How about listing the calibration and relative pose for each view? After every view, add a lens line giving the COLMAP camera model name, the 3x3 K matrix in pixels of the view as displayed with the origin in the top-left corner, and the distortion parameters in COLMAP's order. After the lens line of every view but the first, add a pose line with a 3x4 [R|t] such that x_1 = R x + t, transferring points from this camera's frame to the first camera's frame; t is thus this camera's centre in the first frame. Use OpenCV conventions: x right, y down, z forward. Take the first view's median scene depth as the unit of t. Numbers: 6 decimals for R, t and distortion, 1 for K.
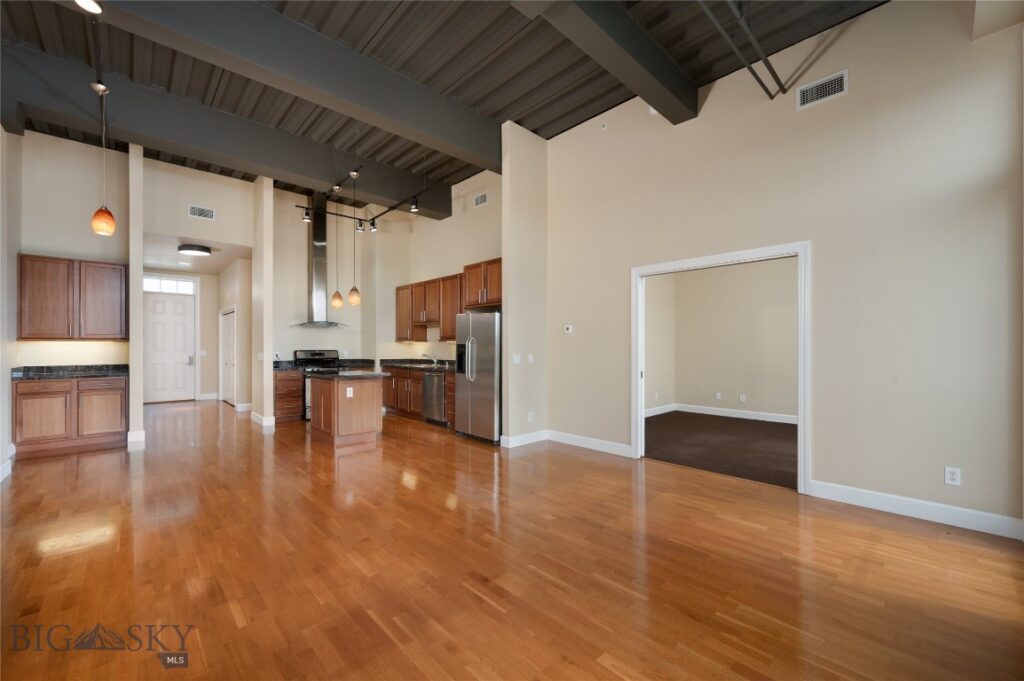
lens RADIAL K [[408.9, 0, 520.8], [0, 408.9, 341.8], [0, 0, 1]] dist [0.002397, 0.000197]
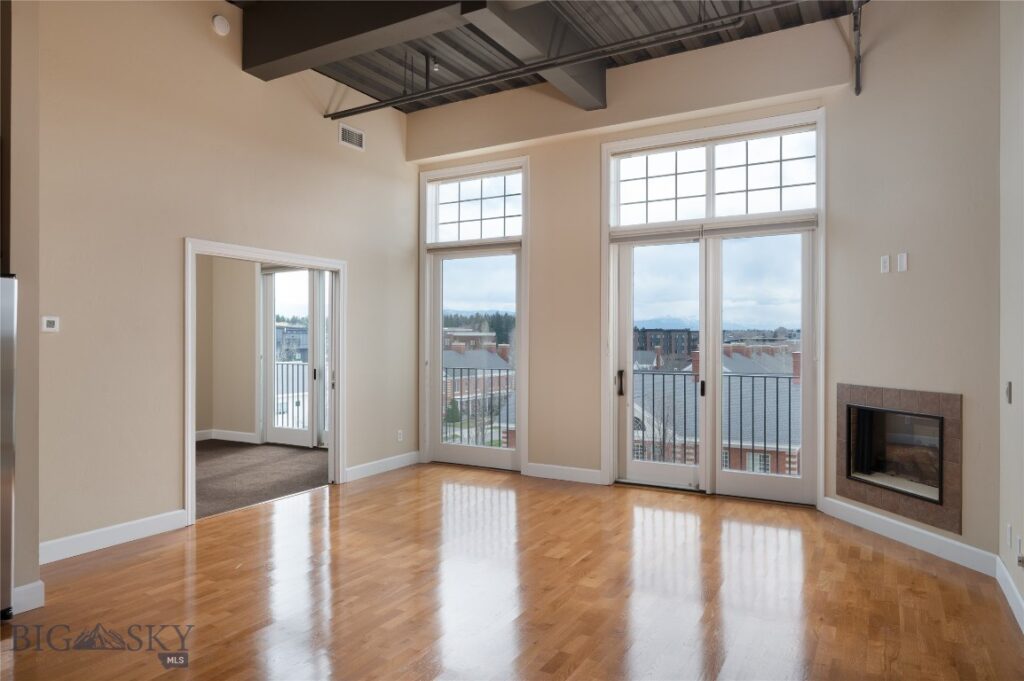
lens RADIAL K [[652.7, 0, 517.9], [0, 652.7, 340.2], [0, 0, 1]] dist [0.022918, -0.000800]
pose [[-0.294691, 0.001155, 0.955592, -1.161760], [-0.010170, 0.999939, -0.004345, -0.021639], [-0.955538, -0.010998, -0.294661, 1.059910]]
